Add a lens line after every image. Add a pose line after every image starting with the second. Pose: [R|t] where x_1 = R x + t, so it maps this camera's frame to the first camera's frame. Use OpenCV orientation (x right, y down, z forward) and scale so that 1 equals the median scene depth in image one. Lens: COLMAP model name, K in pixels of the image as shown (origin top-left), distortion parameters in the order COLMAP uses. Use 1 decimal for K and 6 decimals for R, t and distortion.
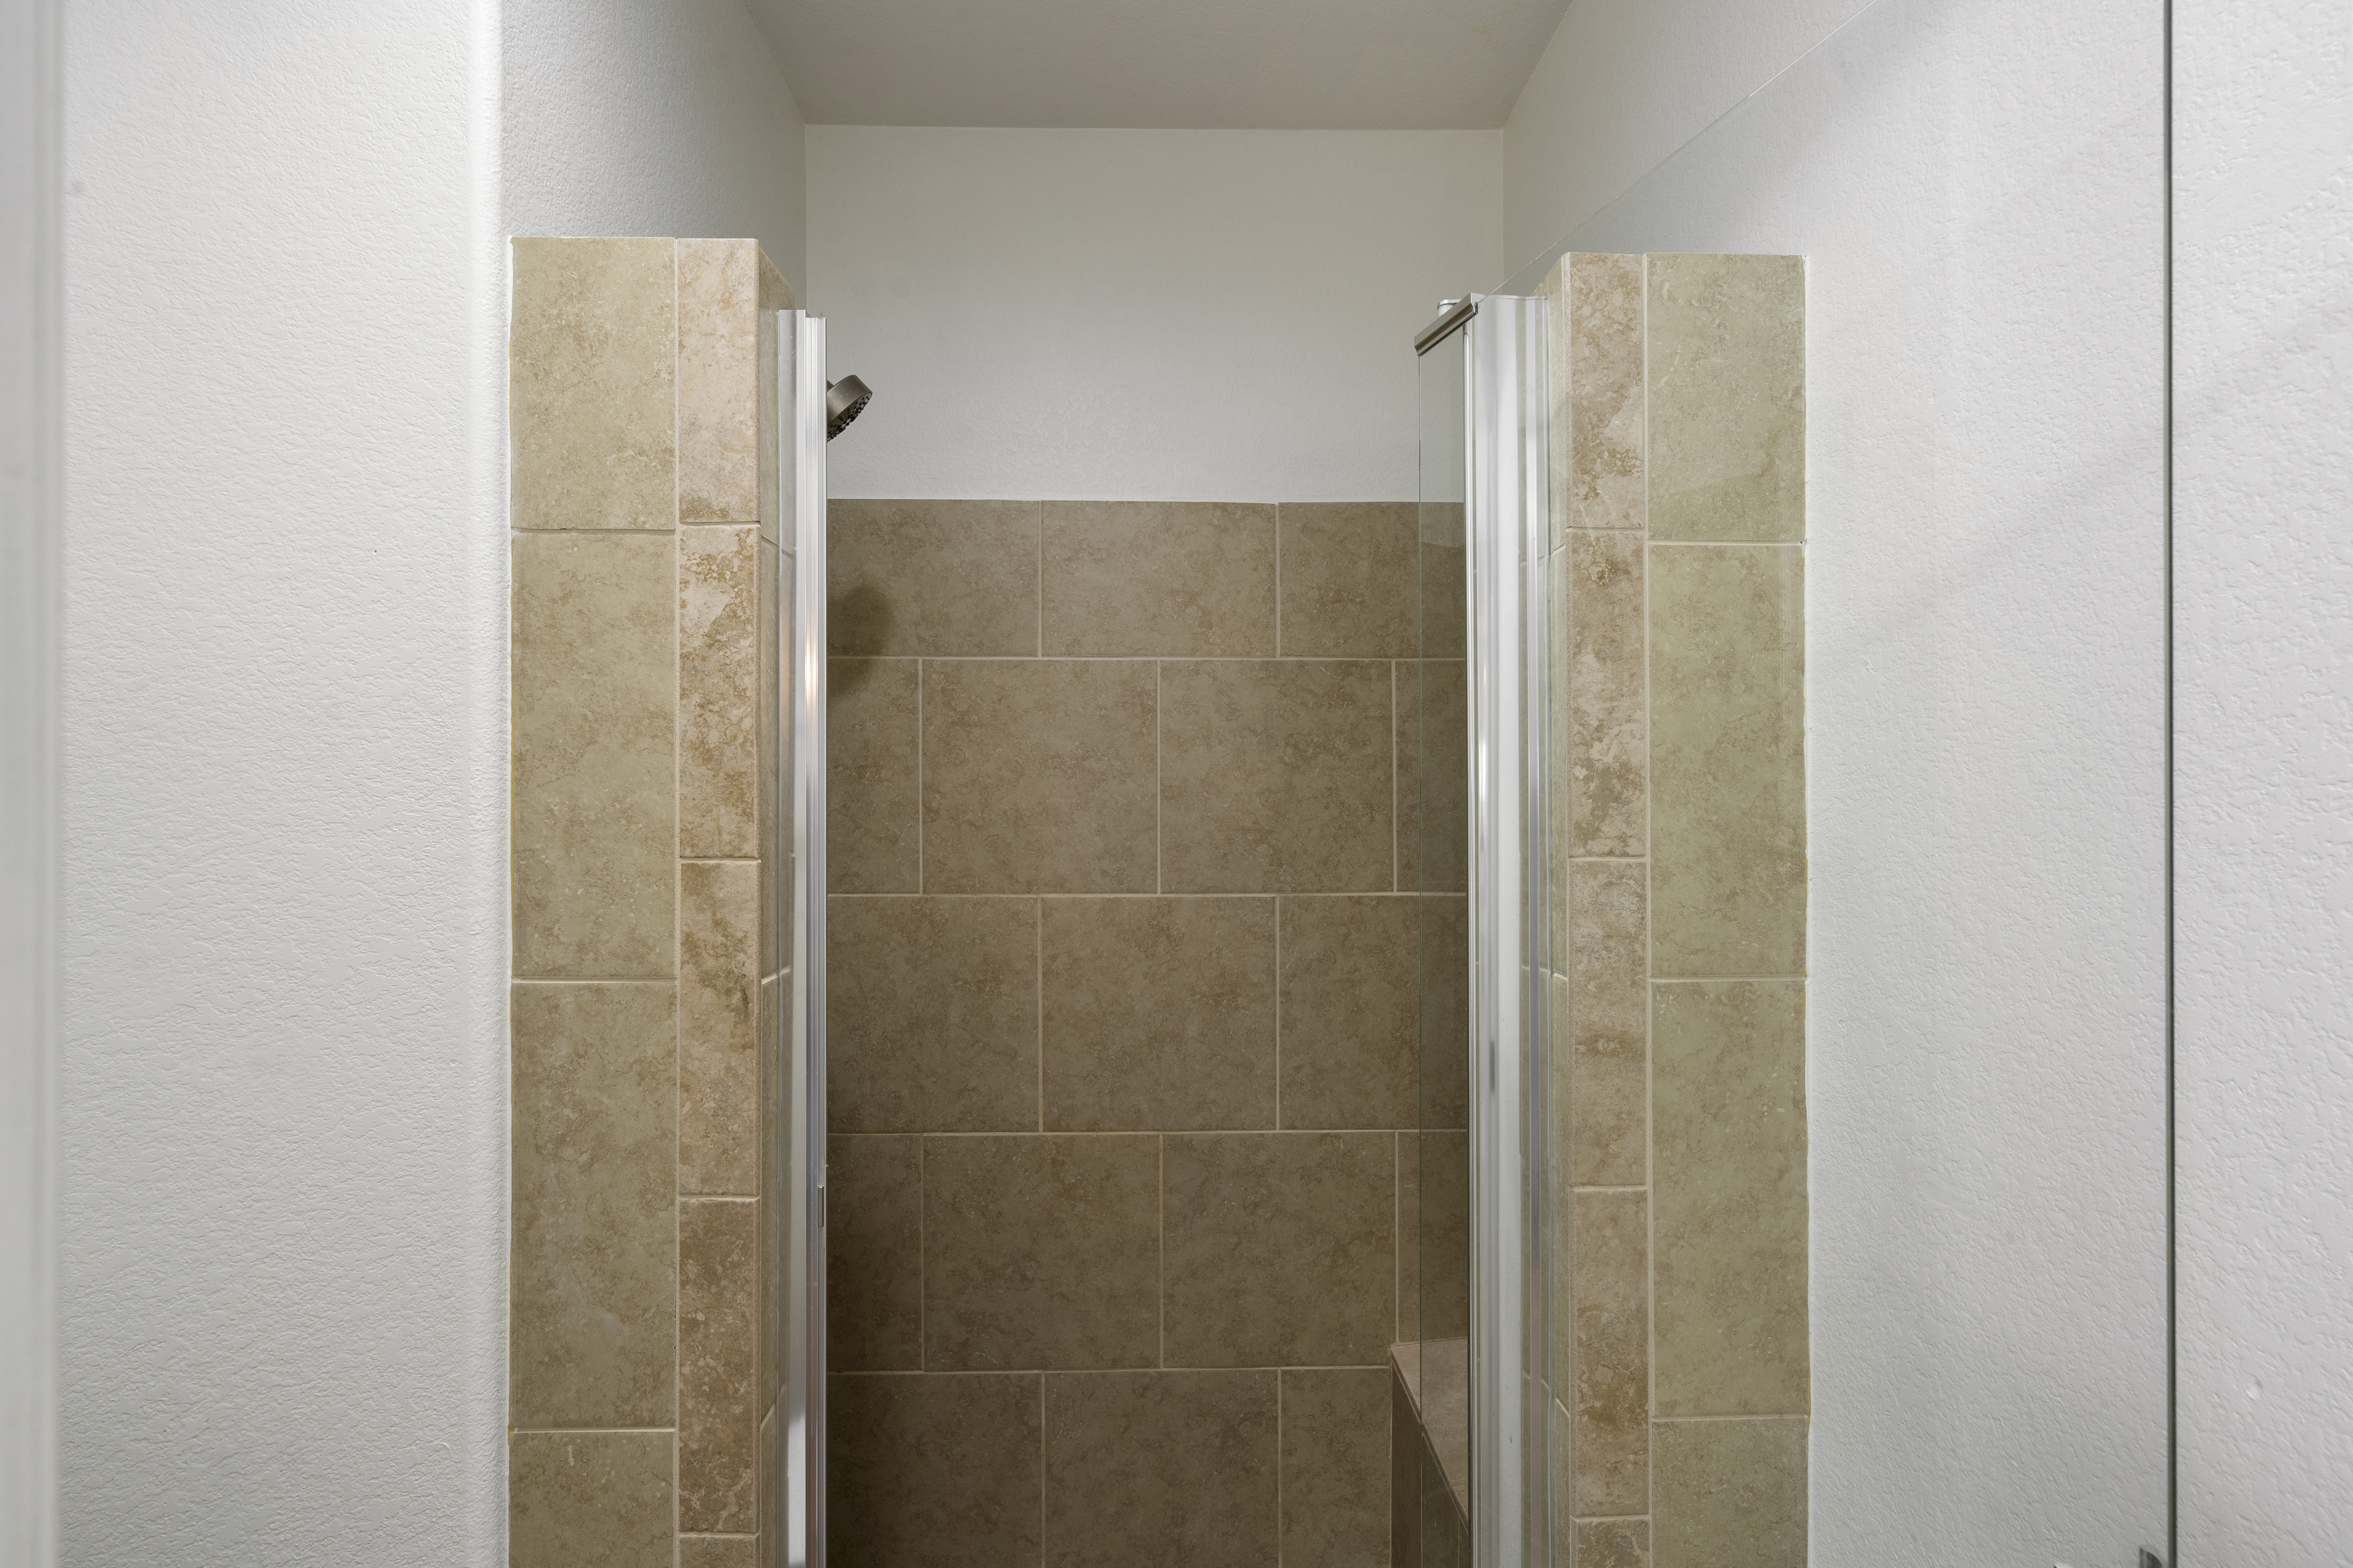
lens RADIAL K [[1081.1, 0, 1175.7], [0, 1081.1, 786.7], [0, 0, 1]] dist [-0.001234, -0.000201]
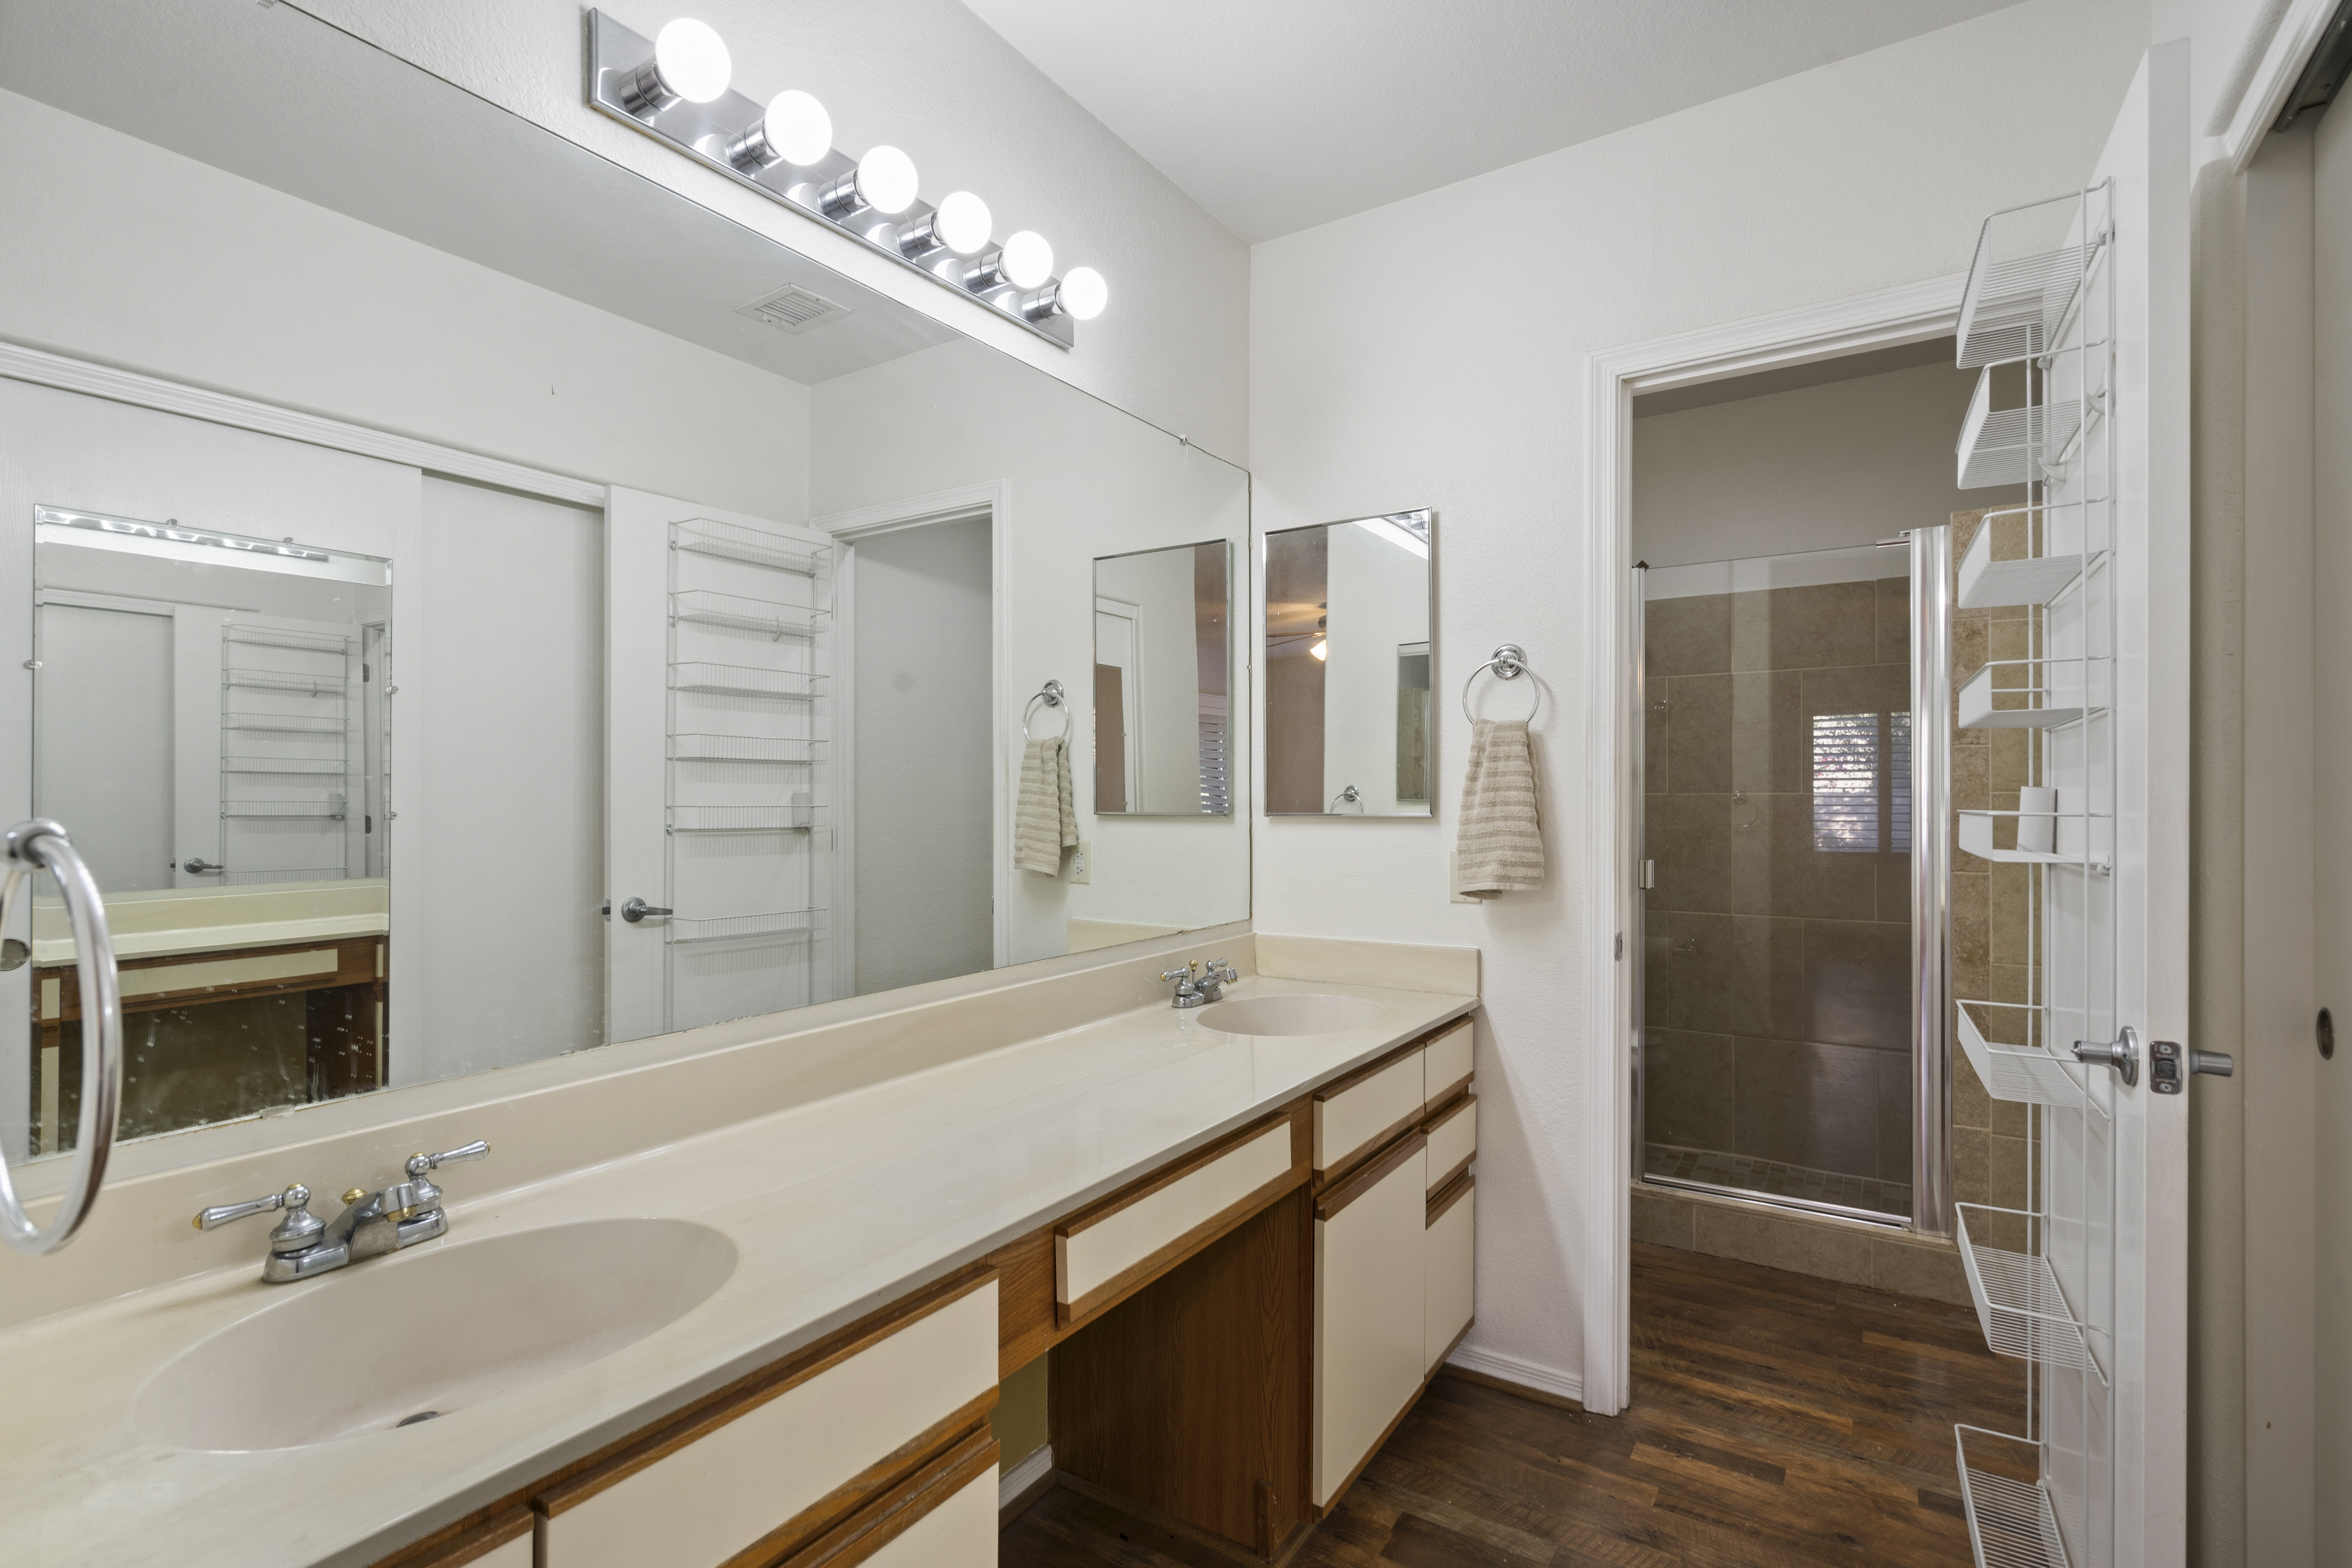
lens RADIAL K [[1080.8, 0, 1182.6], [0, 1080.8, 793.5], [0, 0, 1]] dist [-0.001234, -0.000201]
pose [[0.819459, -0.000041, -0.573138, 0.188422], [0.002763, 0.999989, 0.003880, 0.093151], [0.573132, -0.004763, 0.819449, -1.226297]]
